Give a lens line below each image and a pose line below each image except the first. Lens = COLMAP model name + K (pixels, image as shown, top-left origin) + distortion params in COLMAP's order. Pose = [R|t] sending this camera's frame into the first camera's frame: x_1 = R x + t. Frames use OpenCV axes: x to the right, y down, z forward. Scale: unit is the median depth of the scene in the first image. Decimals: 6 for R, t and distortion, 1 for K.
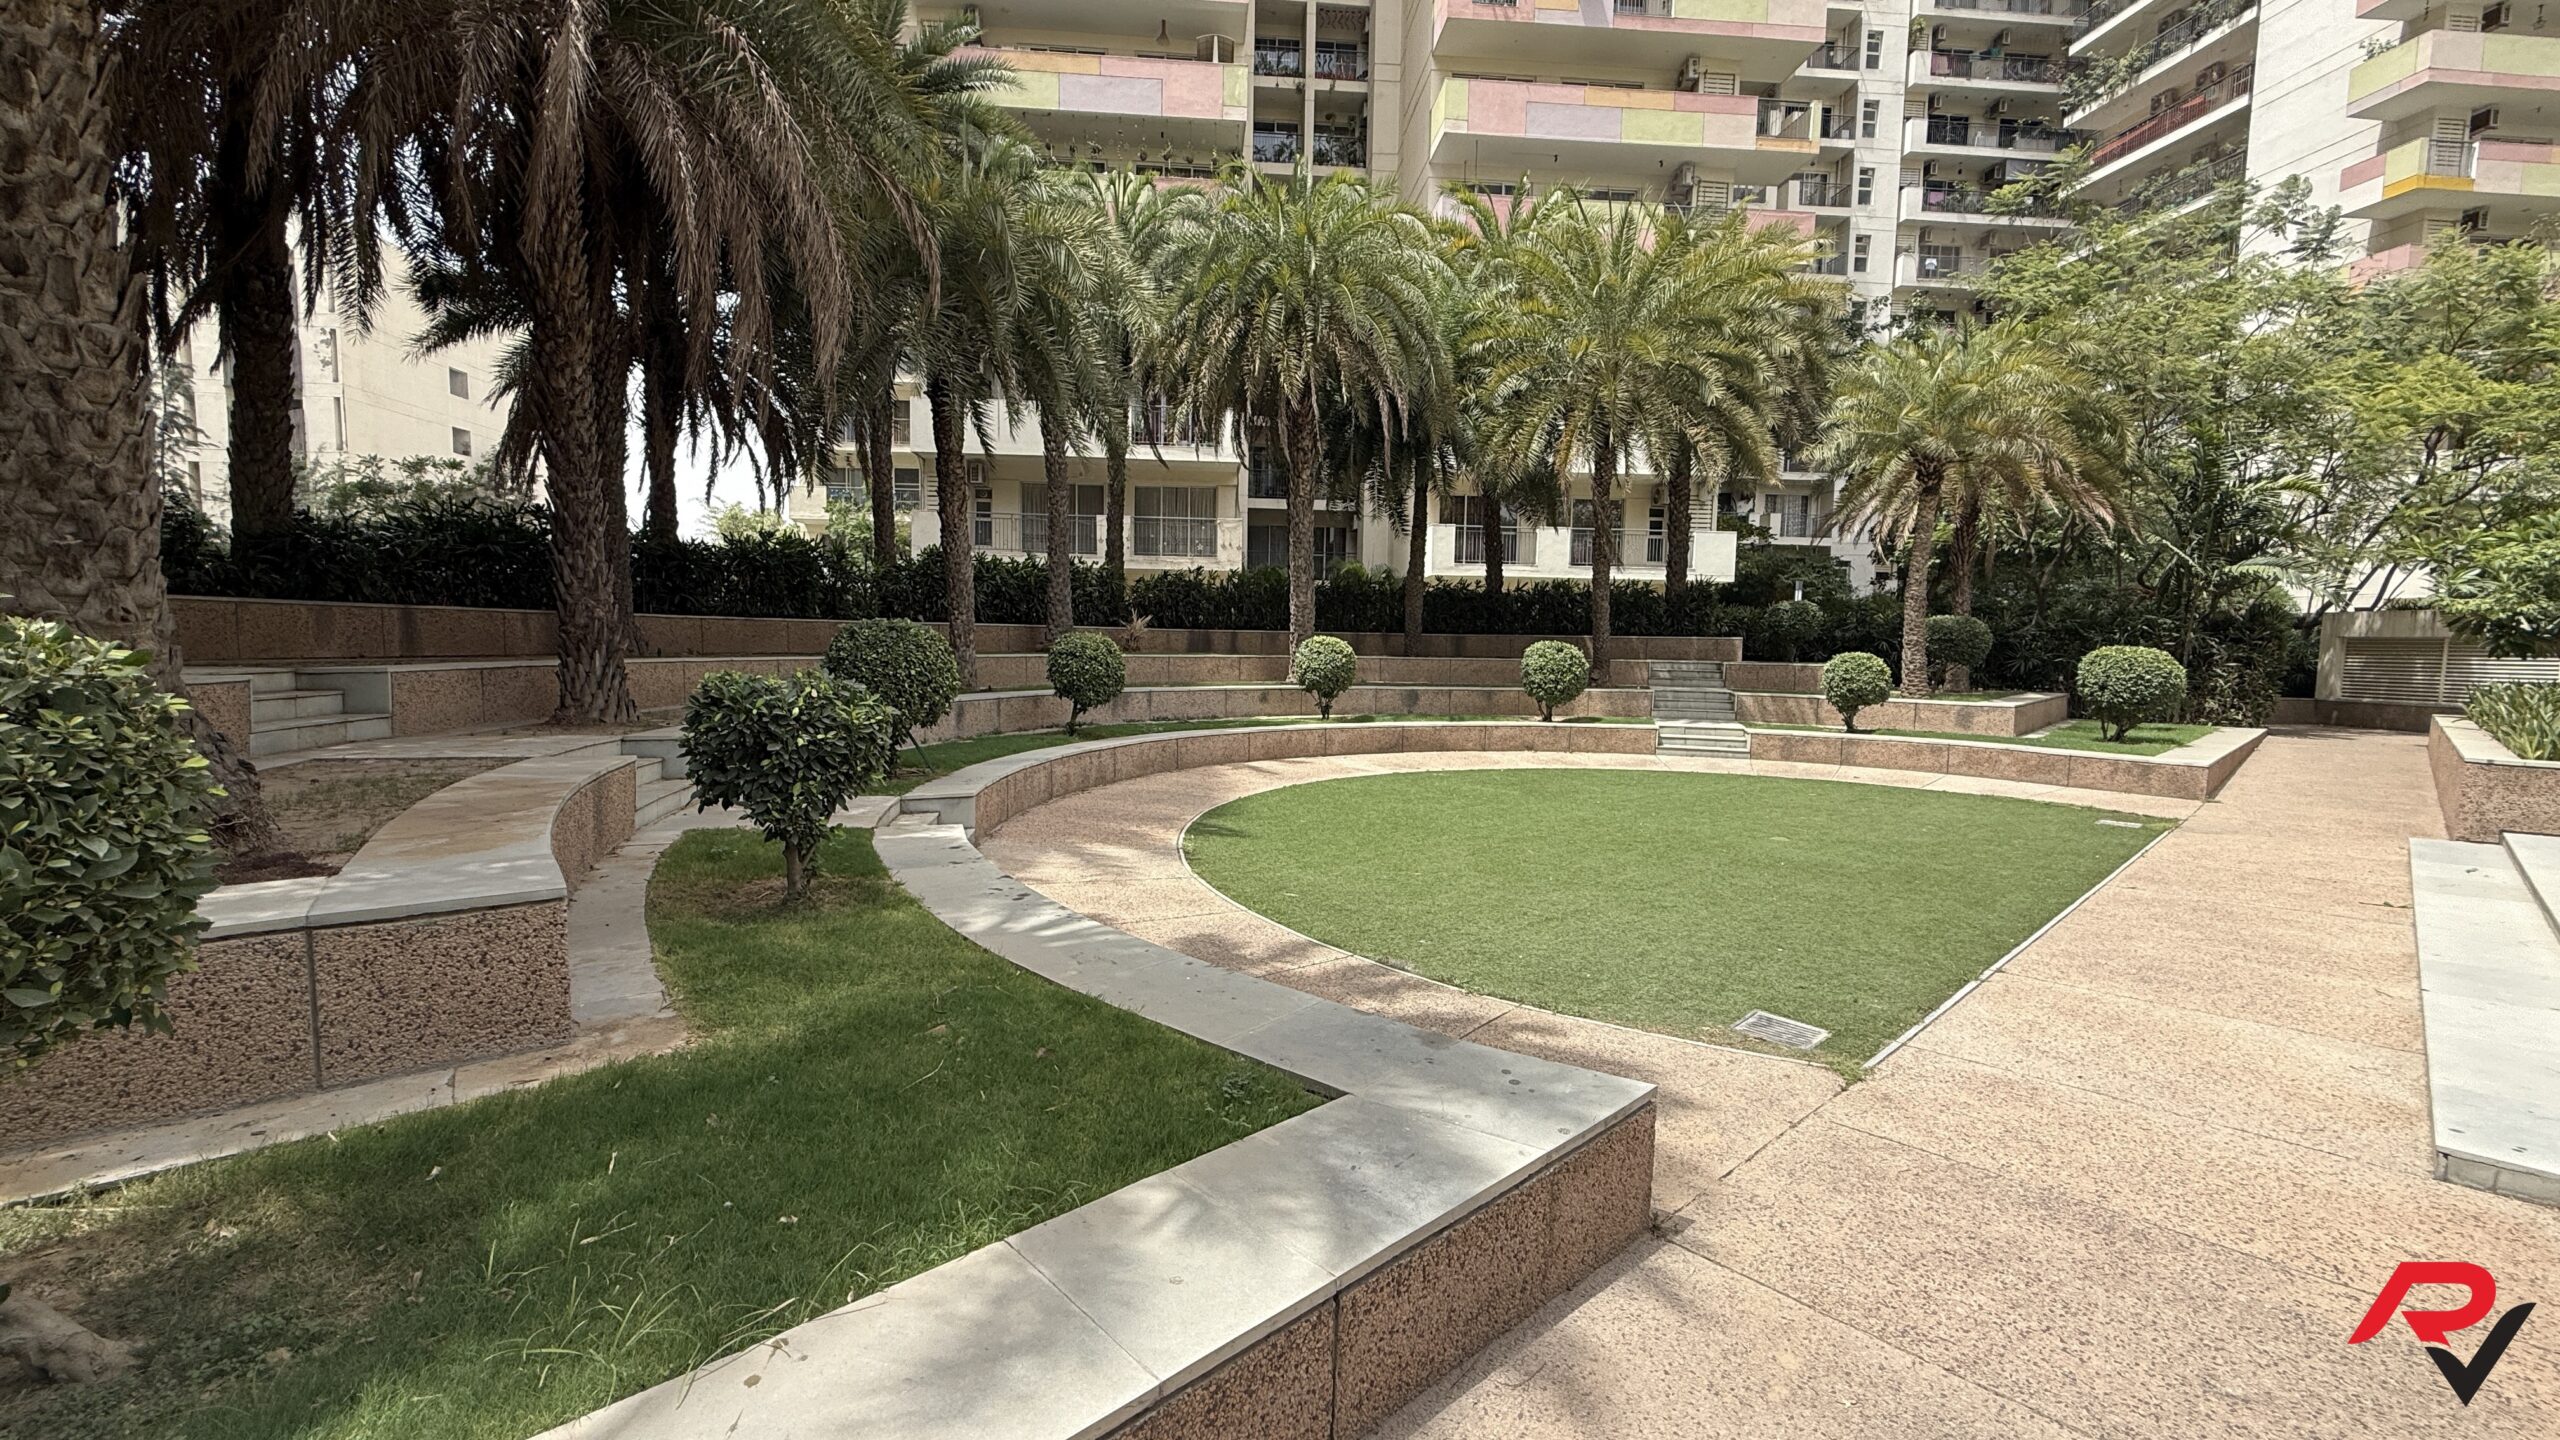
lens RADIAL K [[1024.3, 0, 1280.0], [0, 1024.3, 720.0], [0, 0, 1]] dist [0.000842, 0.000190]
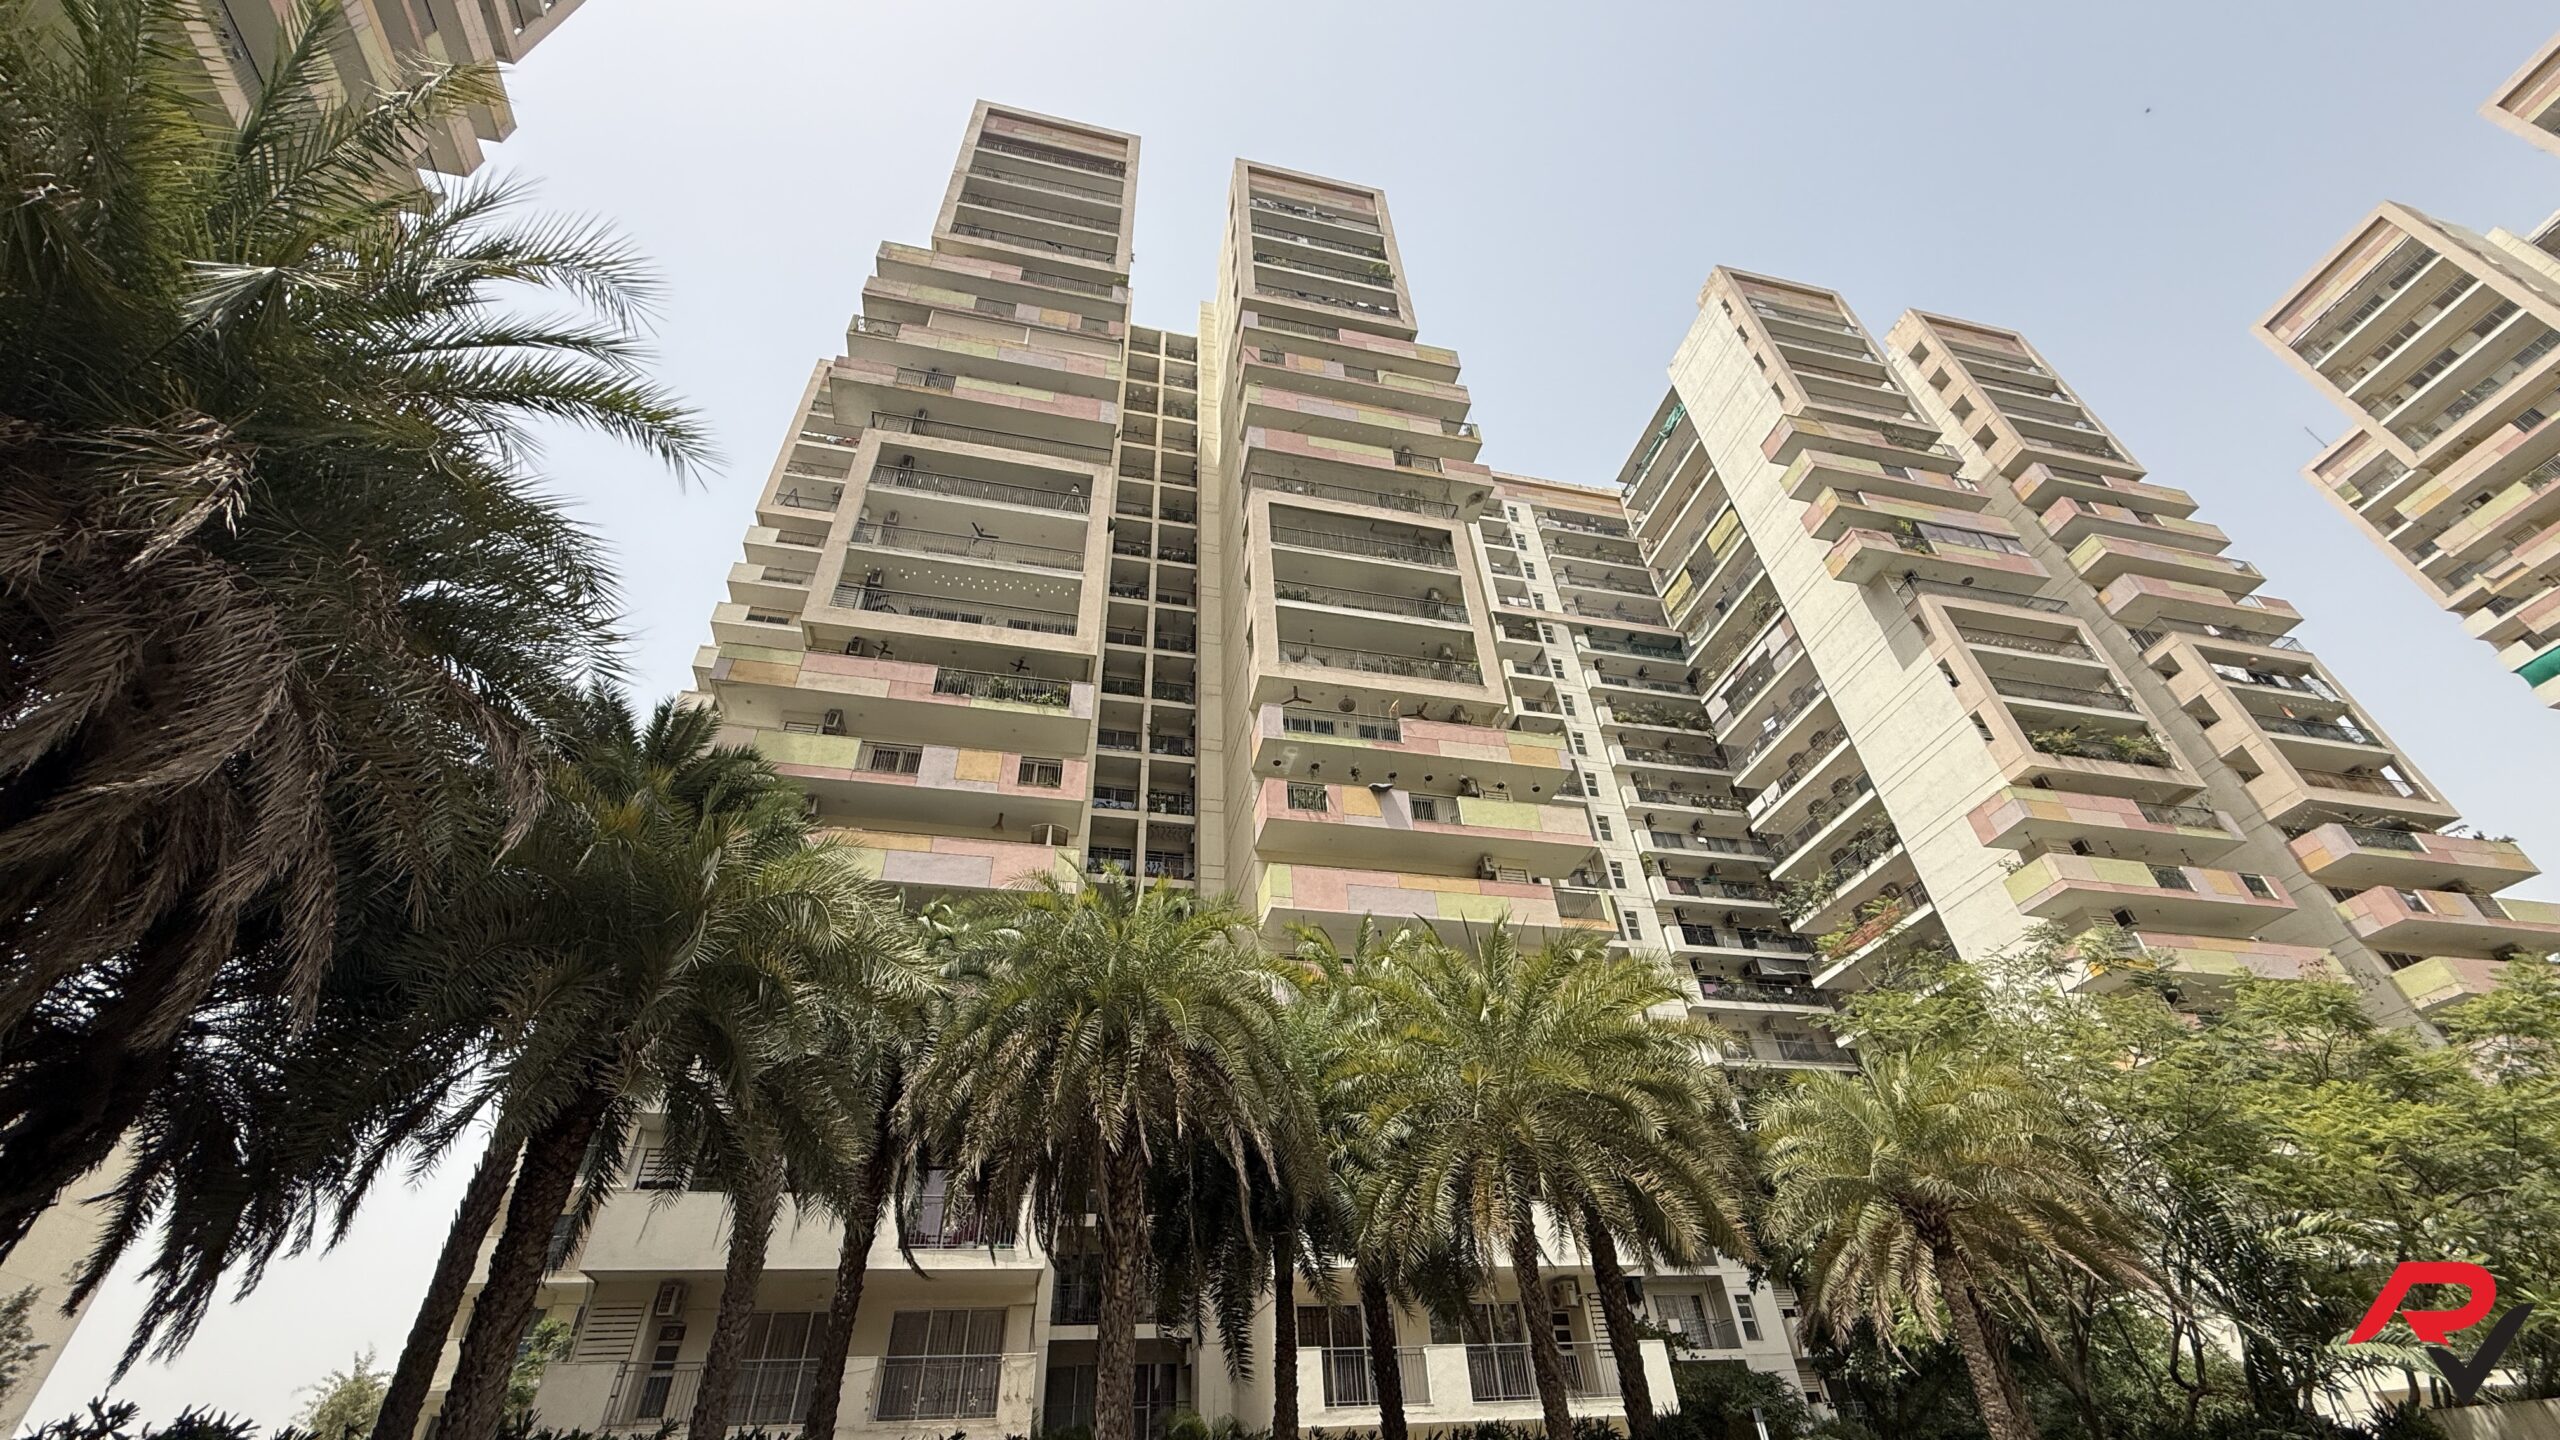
lens RADIAL K [[1024.3, 0, 1280.0], [0, 1024.3, 720.0], [0, 0, 1]] dist [0.000842, 0.000190]
pose [[0.987382, 0.040780, 0.153015, 0.003166], [0.074625, 0.732427, -0.676743, -0.013273], [-0.139670, 0.679623, 0.720142, 0.099003]]
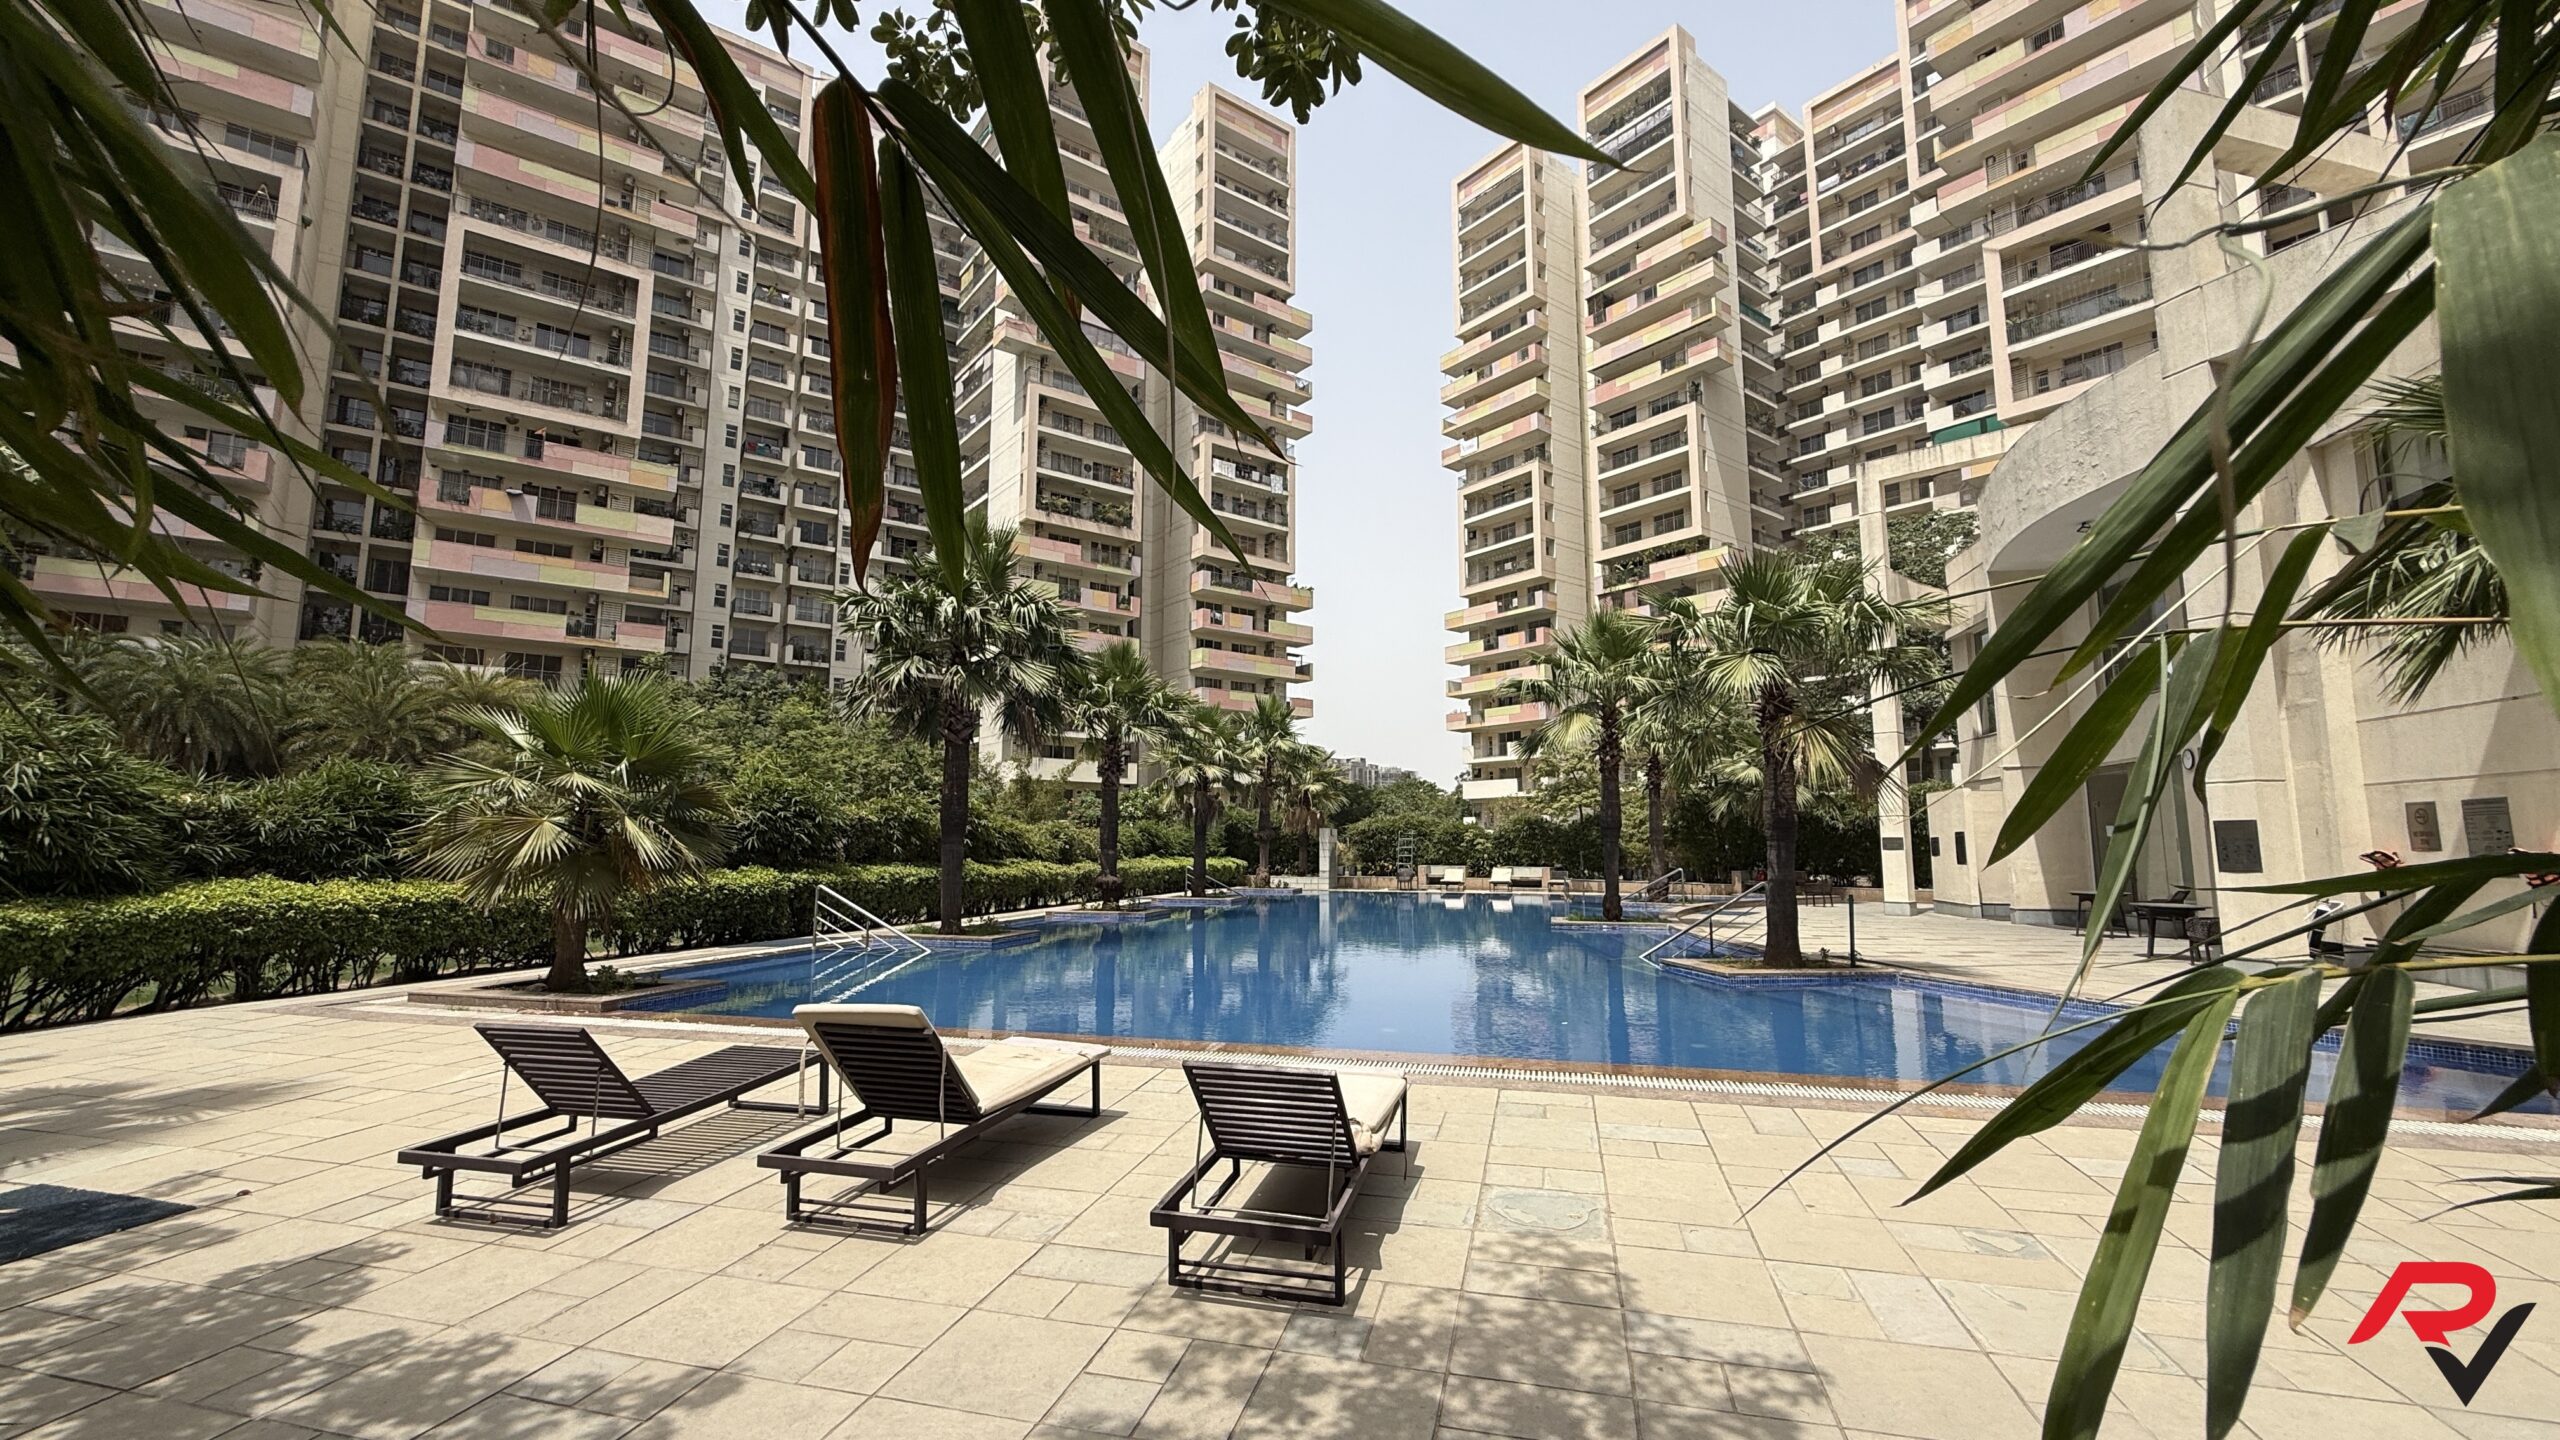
lens RADIAL K [[1024.3, 0, 1280.0], [0, 1024.3, 720.0], [0, 0, 1]] dist [0.000842, 0.000190]
pose [[0.845382, 0.050510, 0.531768, 0.386819], [0.052301, 0.982909, -0.176508, 0.060832], [-0.531595, 0.177029, 0.828292, -0.945105]]
